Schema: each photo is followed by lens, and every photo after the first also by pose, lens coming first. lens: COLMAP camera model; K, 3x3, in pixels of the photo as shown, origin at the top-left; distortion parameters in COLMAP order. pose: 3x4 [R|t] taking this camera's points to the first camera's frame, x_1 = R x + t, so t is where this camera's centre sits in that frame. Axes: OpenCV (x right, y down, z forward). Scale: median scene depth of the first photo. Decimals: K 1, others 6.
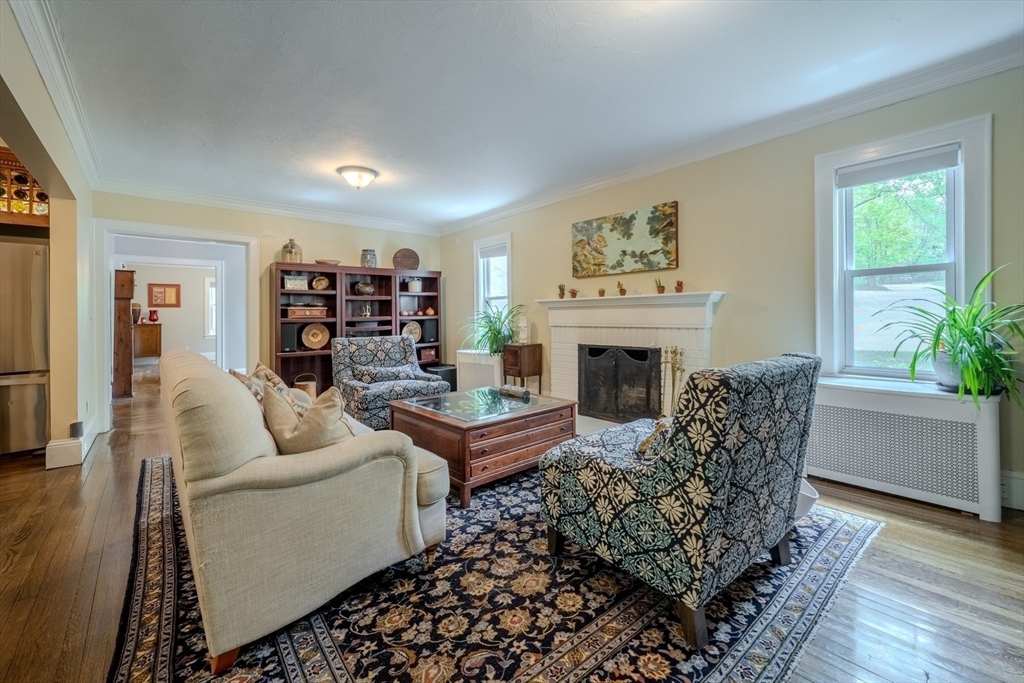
lens RADIAL K [[415.8, 0, 512.4], [0, 415.8, 323.1], [0, 0, 1]] dist [-0.002281, 0.000754]
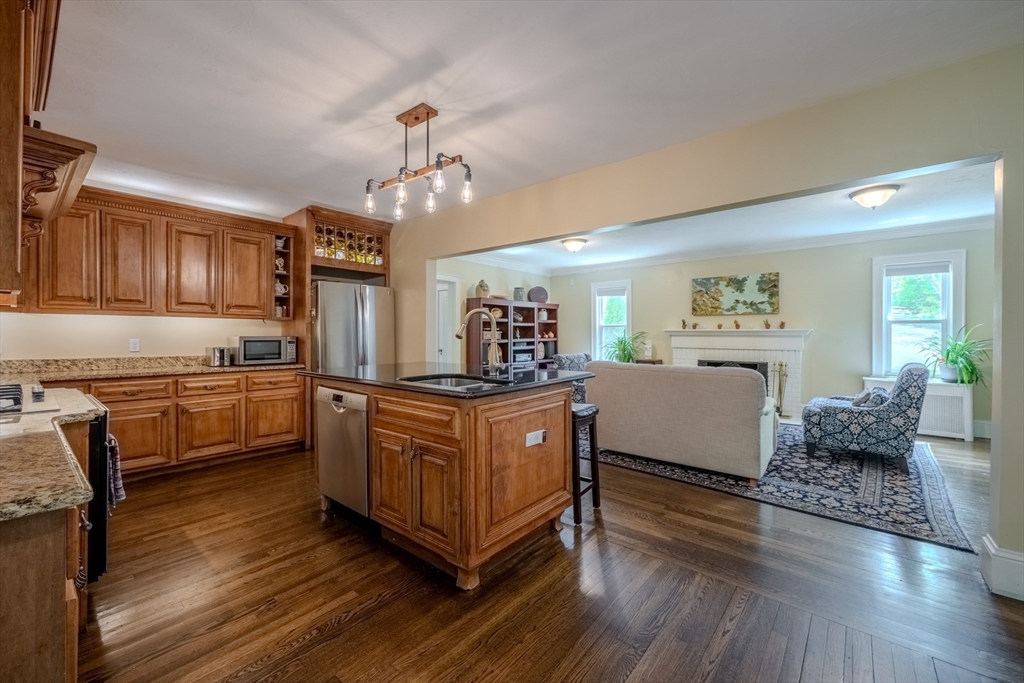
lens RADIAL K [[415.8, 0, 508.7], [0, 415.8, 334.8], [0, 0, 1]] dist [-0.002281, 0.000754]
pose [[0.987779, 0.014951, 0.155145, -0.819849], [-0.012476, 0.999779, -0.016913, -0.006926], [-0.155363, 0.014771, 0.987747, -0.402653]]
